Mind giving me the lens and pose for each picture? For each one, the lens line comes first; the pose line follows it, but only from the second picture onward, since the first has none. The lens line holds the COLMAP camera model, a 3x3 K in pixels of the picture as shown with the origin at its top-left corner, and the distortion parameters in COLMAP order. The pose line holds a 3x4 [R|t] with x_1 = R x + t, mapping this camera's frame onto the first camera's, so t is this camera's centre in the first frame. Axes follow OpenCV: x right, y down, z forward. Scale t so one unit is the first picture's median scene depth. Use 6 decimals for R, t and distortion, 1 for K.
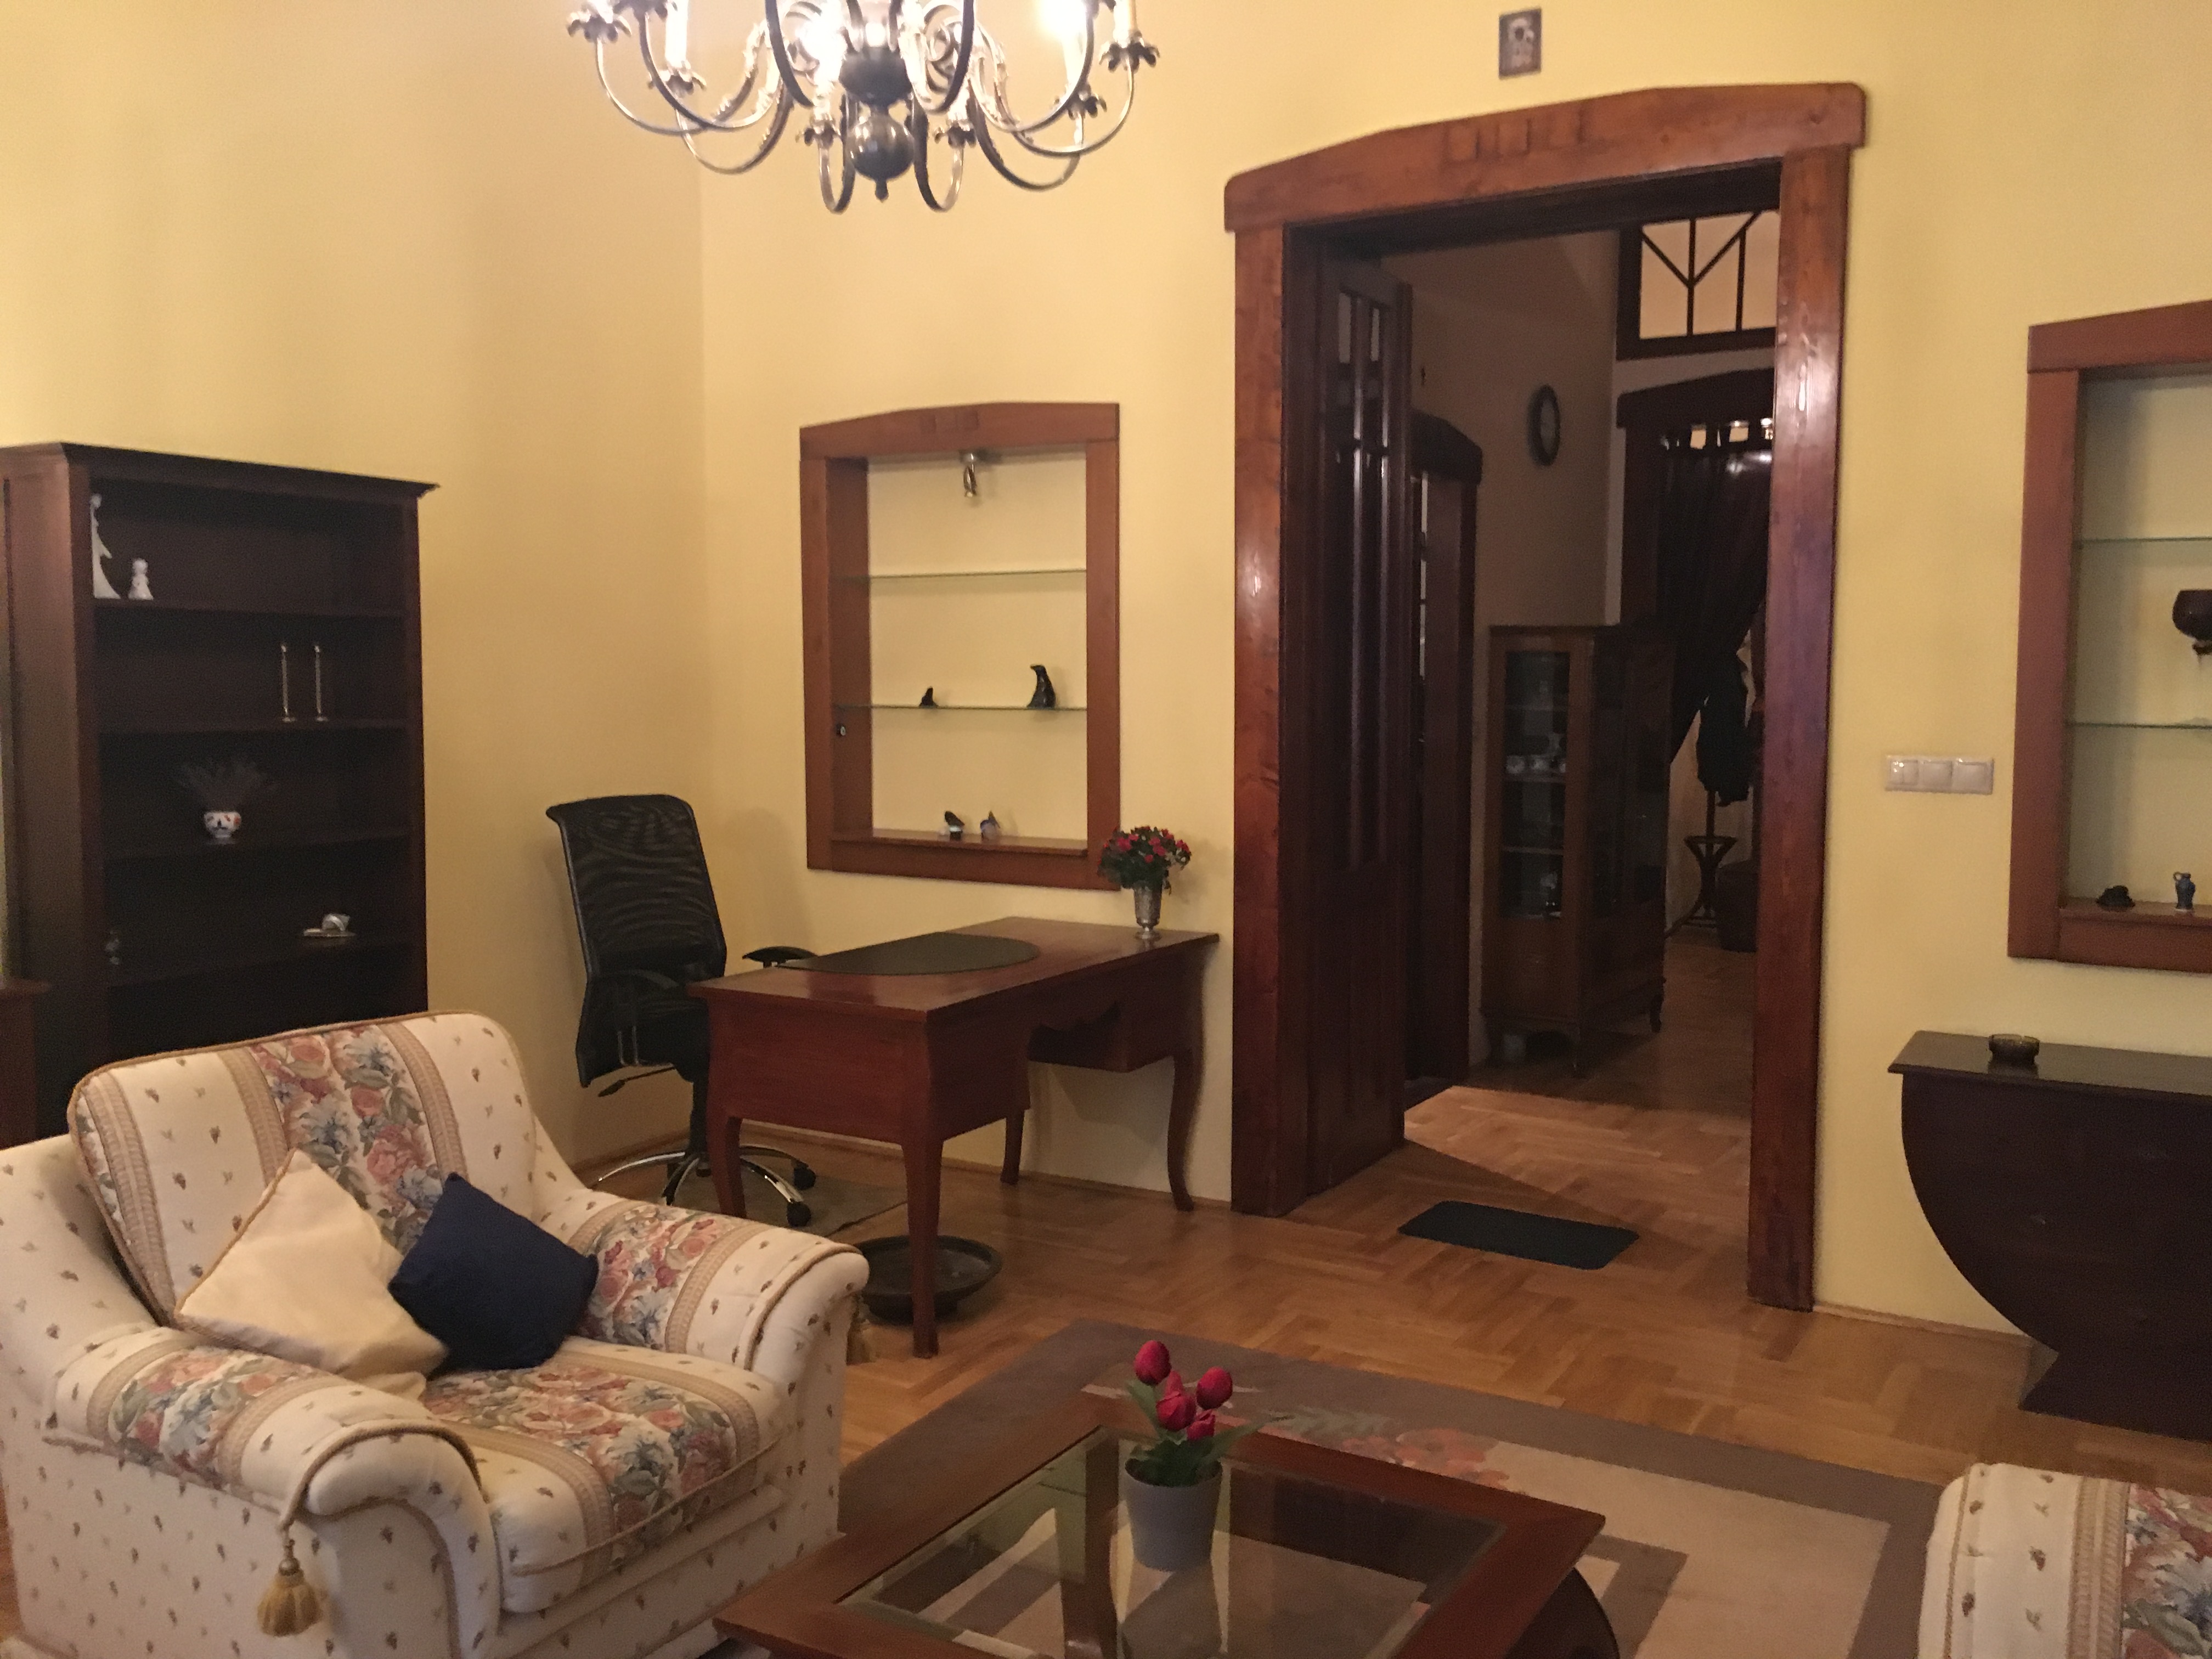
lens RADIAL K [[1896.1, 0, 1102.3], [0, 1896.1, 815.3], [0, 0, 1]] dist [0.073450, -0.106412]
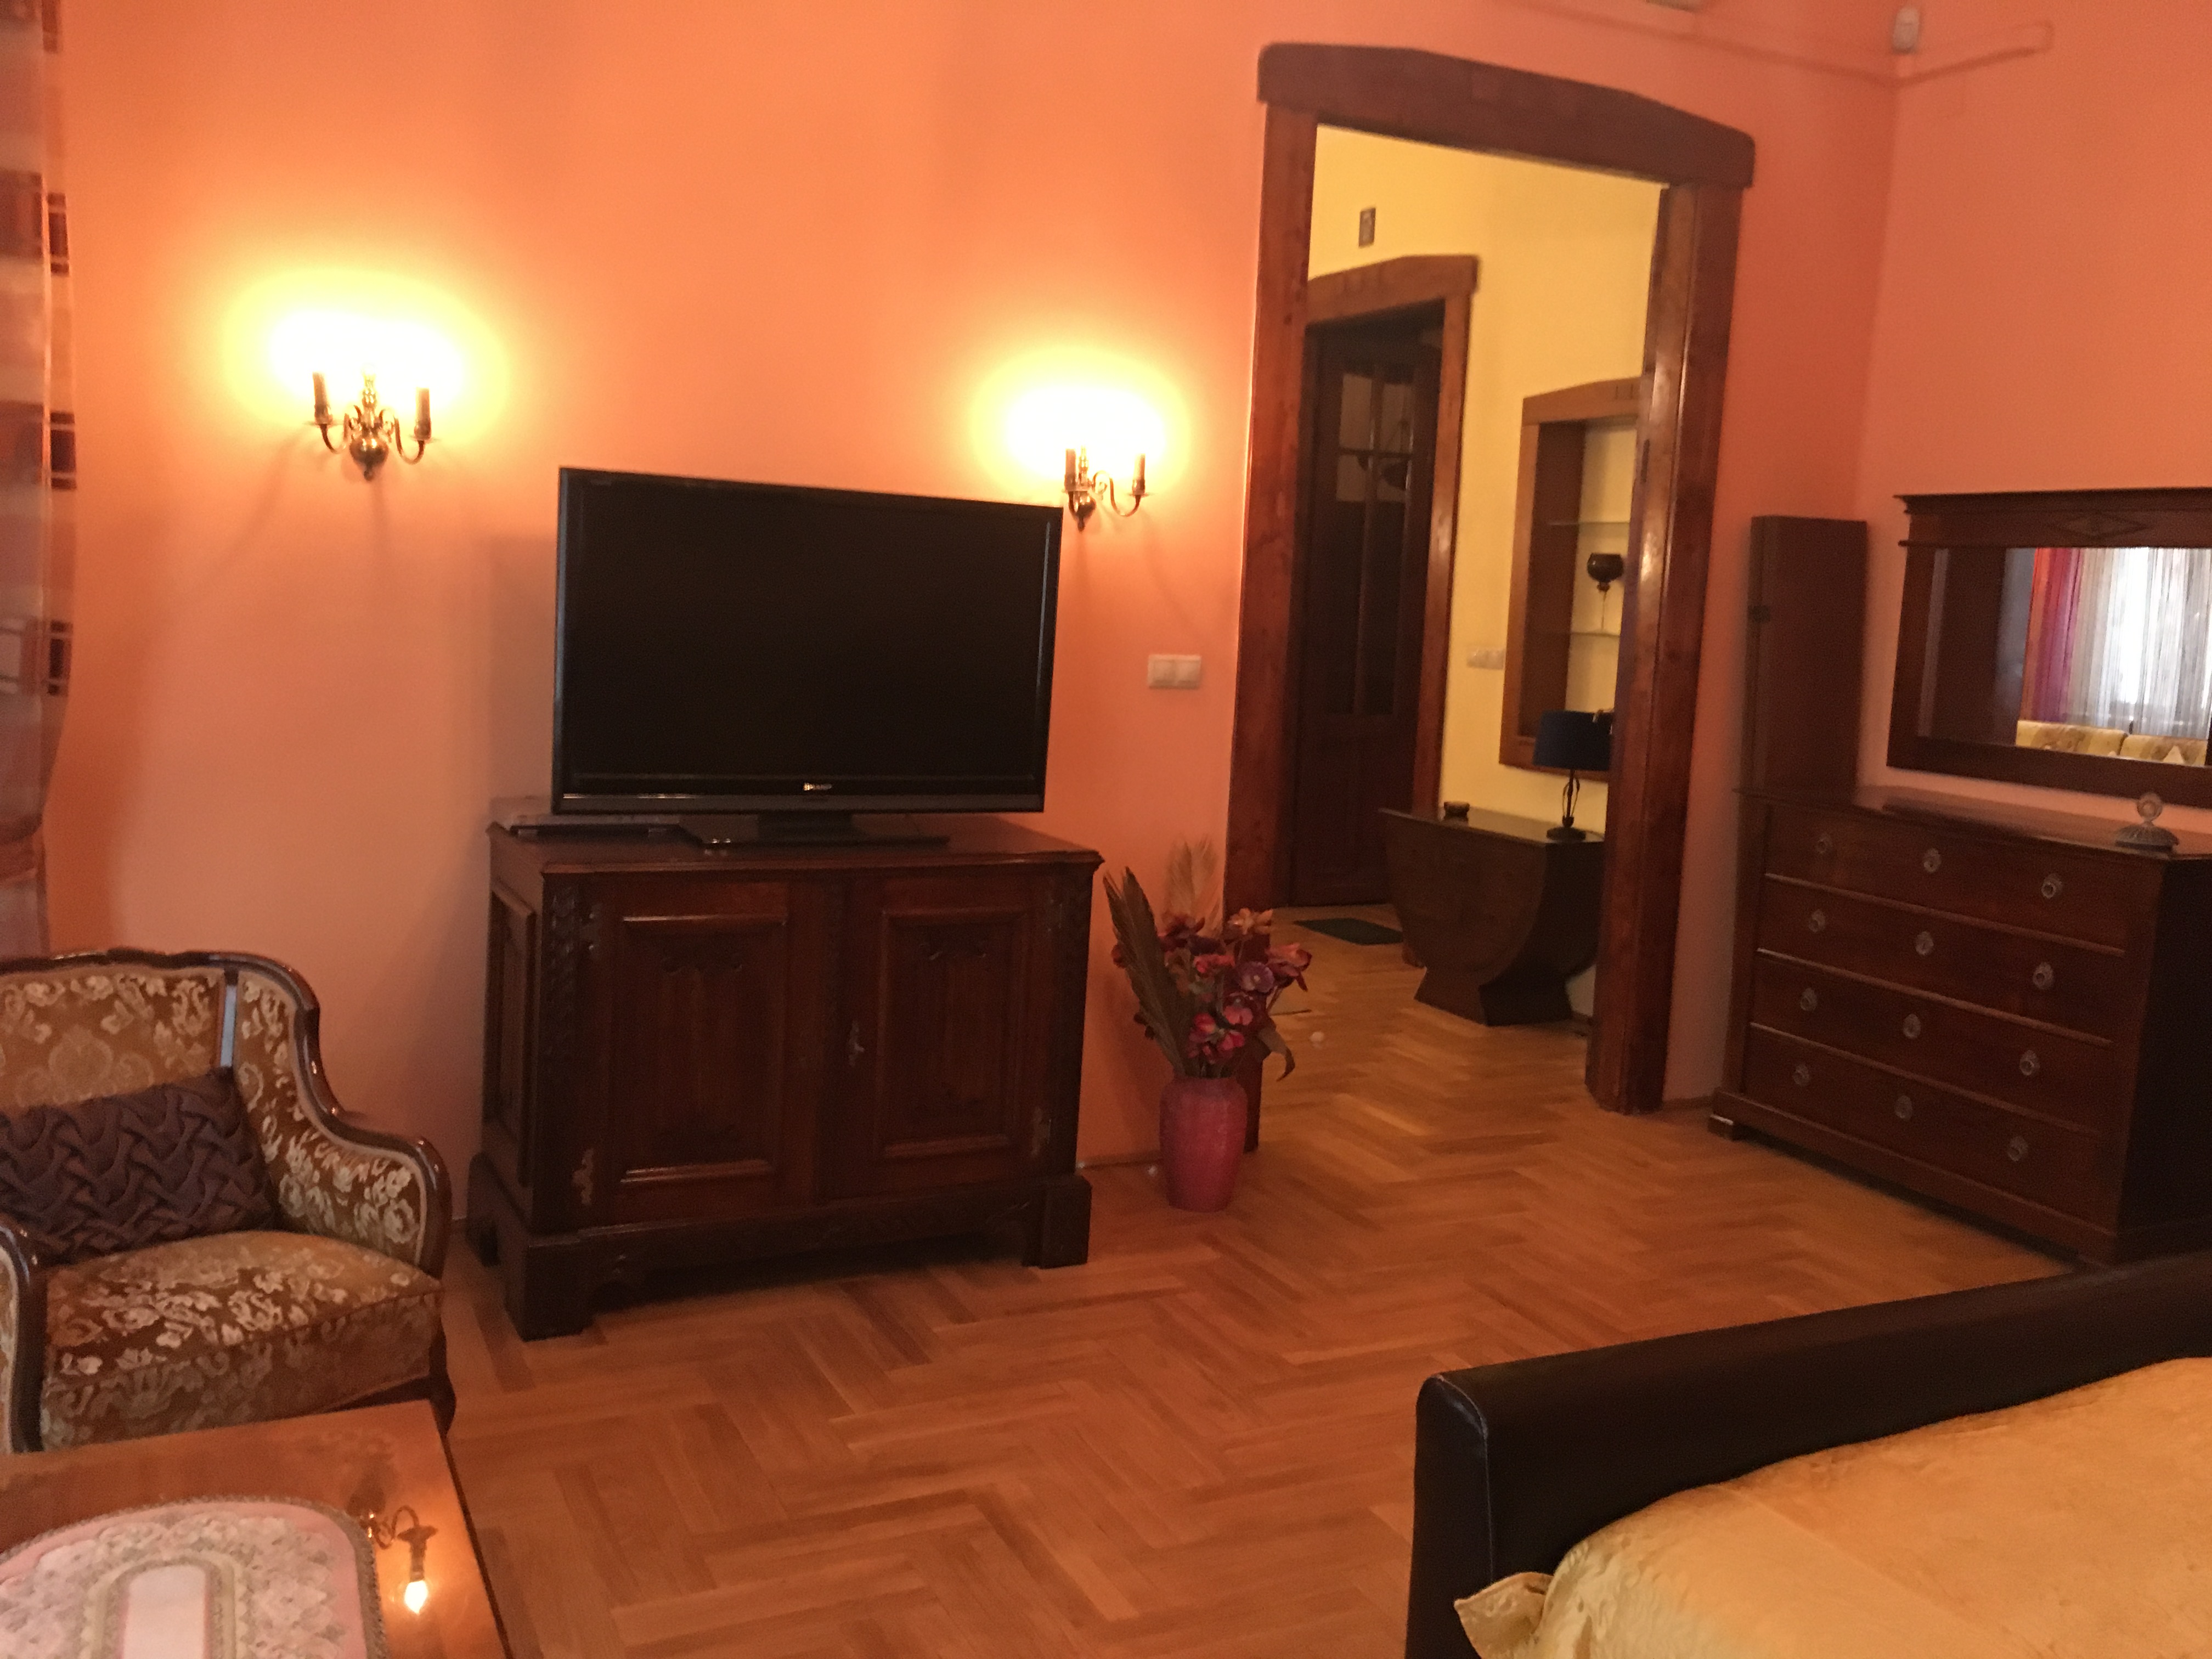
lens RADIAL K [[1893.0, 0, 1097.8], [0, 1893.0, 813.6], [0, 0, 1]] dist [0.084464, -0.119878]
pose [[0.829023, 0.114570, -0.547352, 1.218499], [-0.100665, 0.993373, 0.055462, 0.065499], [0.550079, 0.009120, 0.835063, -0.688150]]
